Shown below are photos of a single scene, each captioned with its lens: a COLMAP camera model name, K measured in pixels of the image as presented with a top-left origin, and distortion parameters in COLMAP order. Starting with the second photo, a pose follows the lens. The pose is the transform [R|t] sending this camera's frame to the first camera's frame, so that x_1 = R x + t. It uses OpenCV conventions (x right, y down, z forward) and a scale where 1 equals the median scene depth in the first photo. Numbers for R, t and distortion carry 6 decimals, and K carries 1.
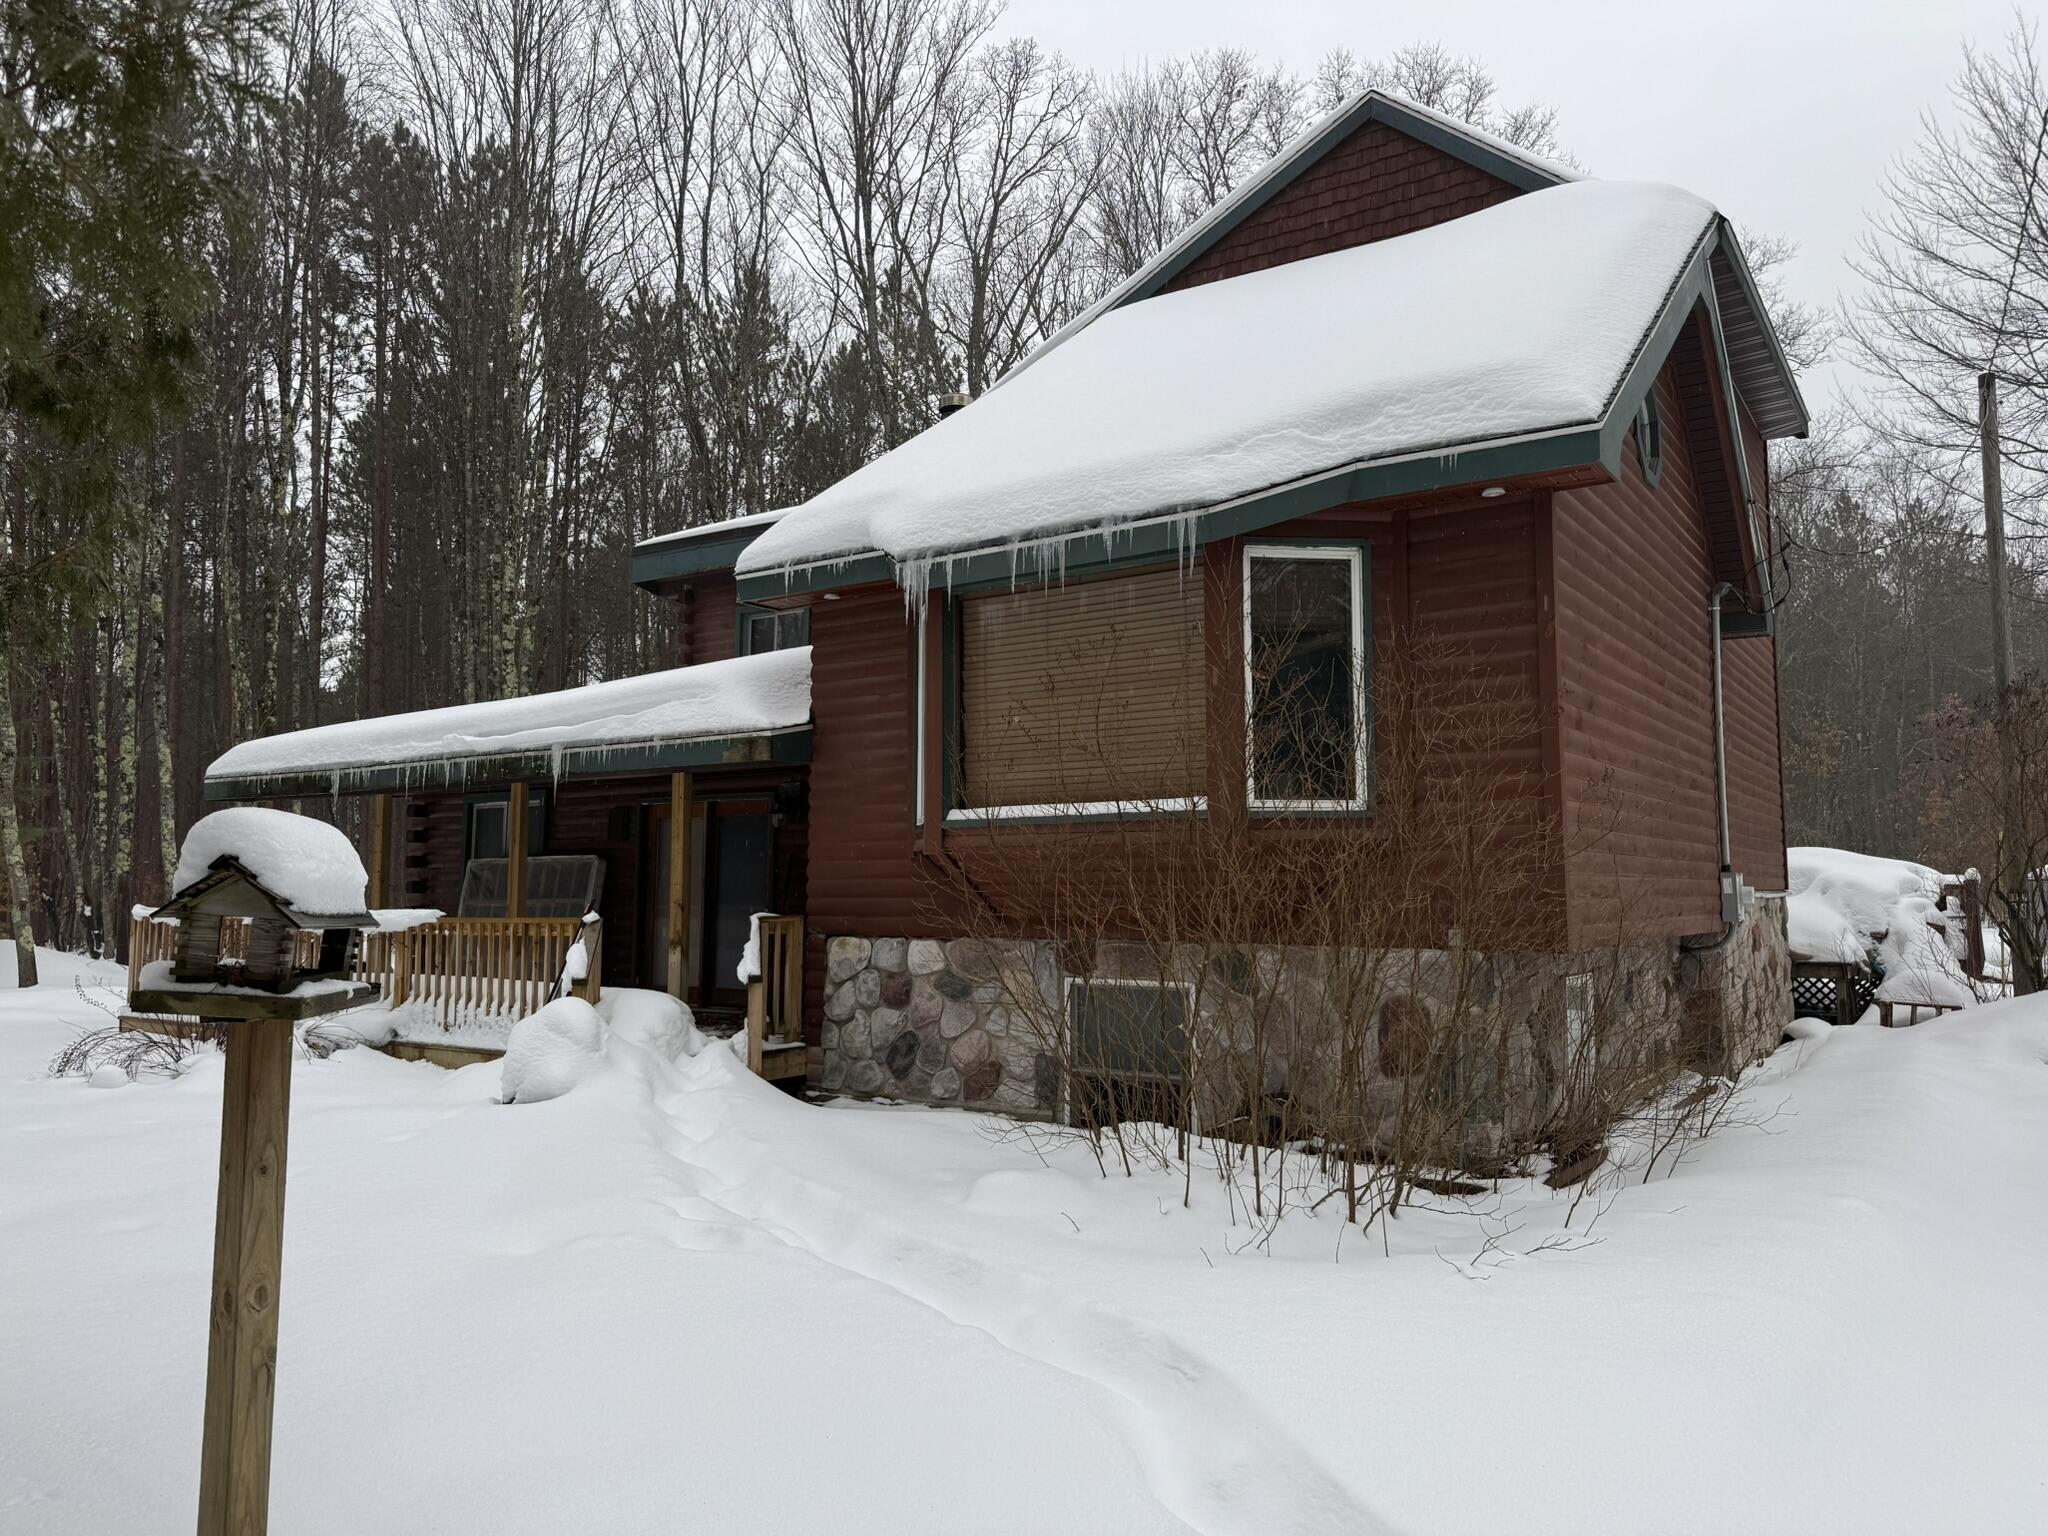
lens RADIAL K [[1440.0, 0, 1024.0], [0, 1440.0, 768.0], [0, 0, 1]] dist [0.033316, -0.001684]
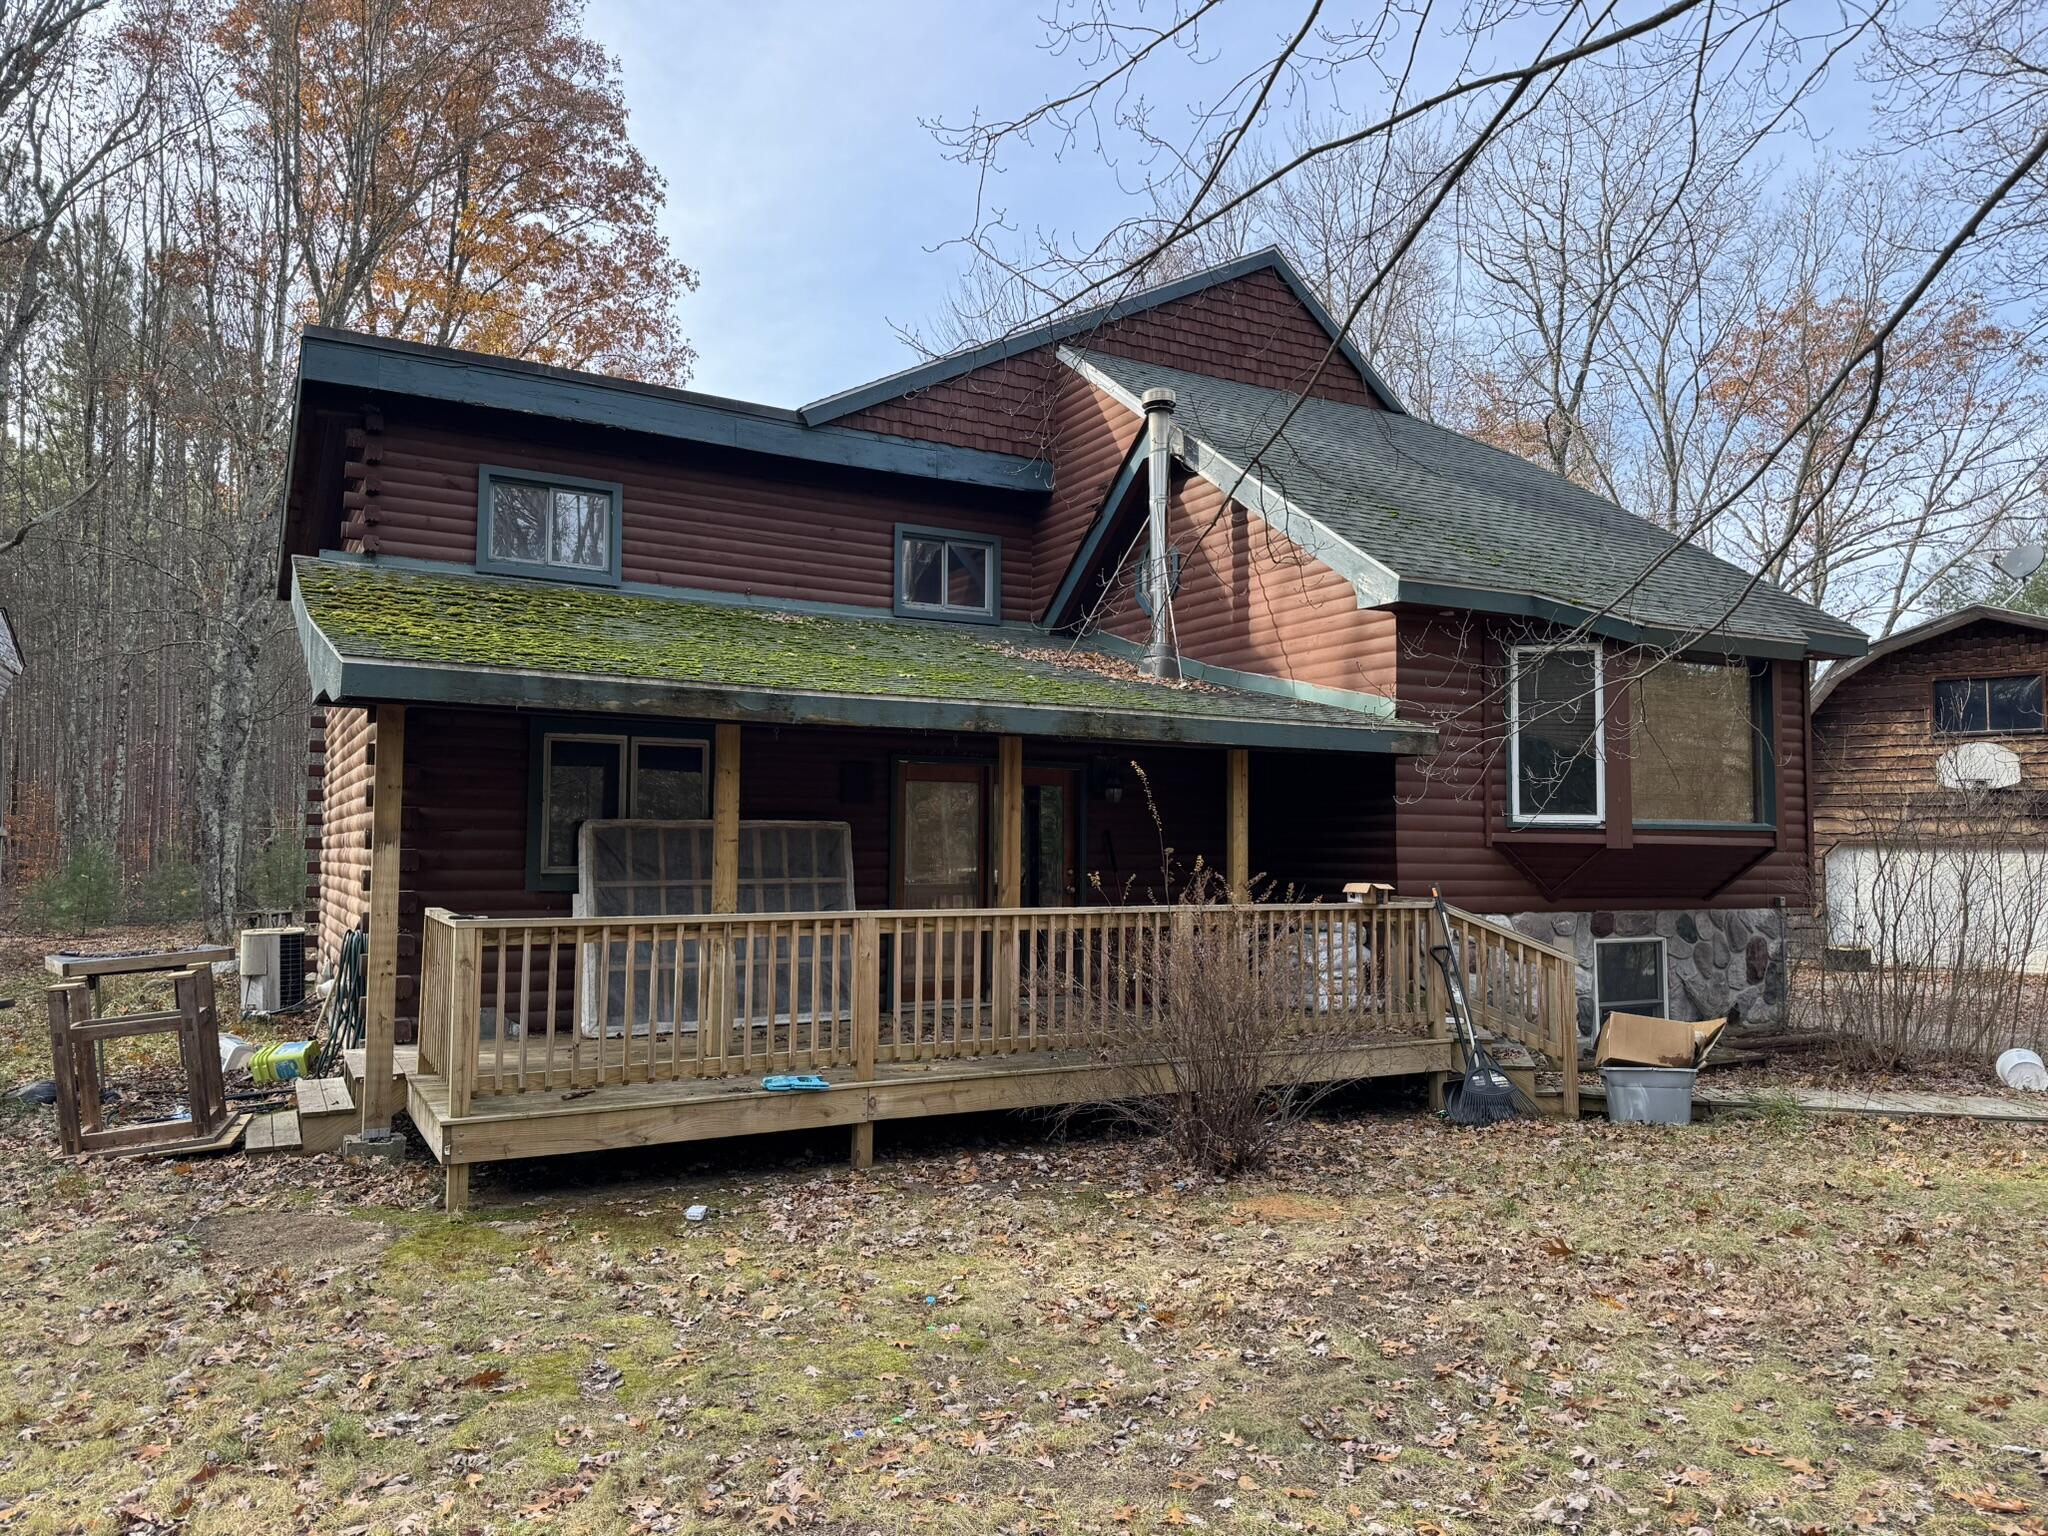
lens RADIAL K [[1417.2, 0, 1023.2], [0, 1417.2, 772.2], [0, 0, 1]] dist [-0.002359, -0.000697]
pose [[0.458401, 0.058873, 0.886793, -1.316467], [-0.083226, 0.996262, -0.023120, 0.060729], [-0.884840, -0.063206, 0.461588, 0.815862]]
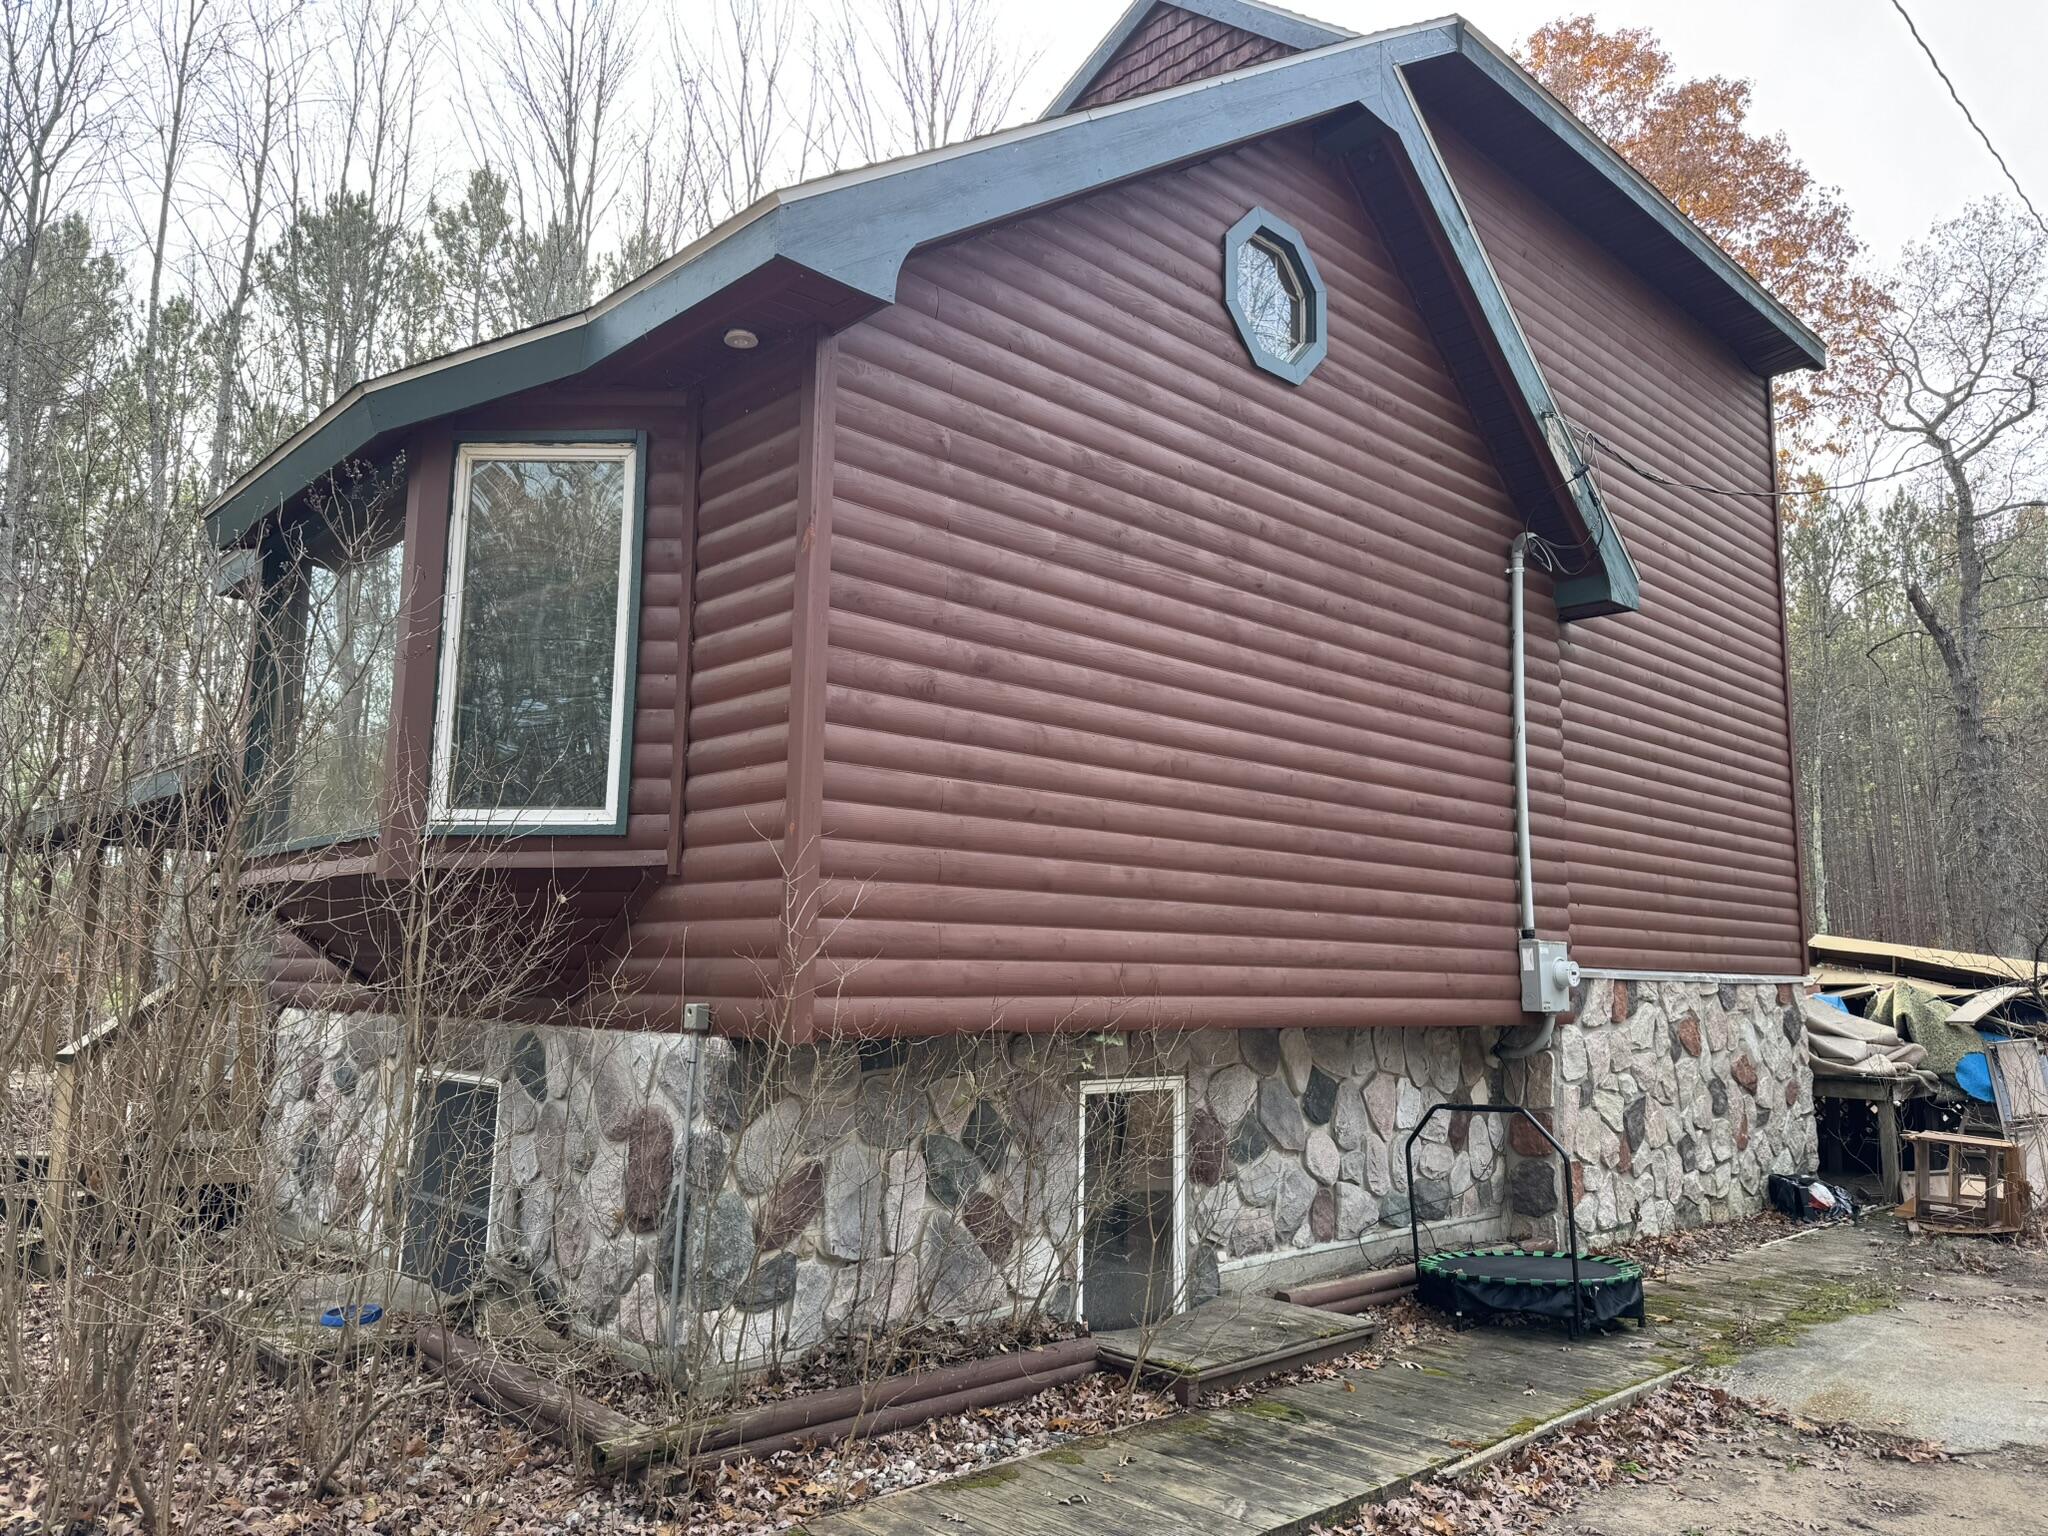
lens RADIAL K [[1440.0, 0, 1024.0], [0, 1440.0, 768.0], [0, 0, 1]] dist [0.033316, -0.001684]
pose [[0.977125, -0.014341, -0.212180, 0.462100], [0.001610, 0.998194, -0.060055, 0.035724], [0.212659, 0.058340, 0.975383, 0.309590]]
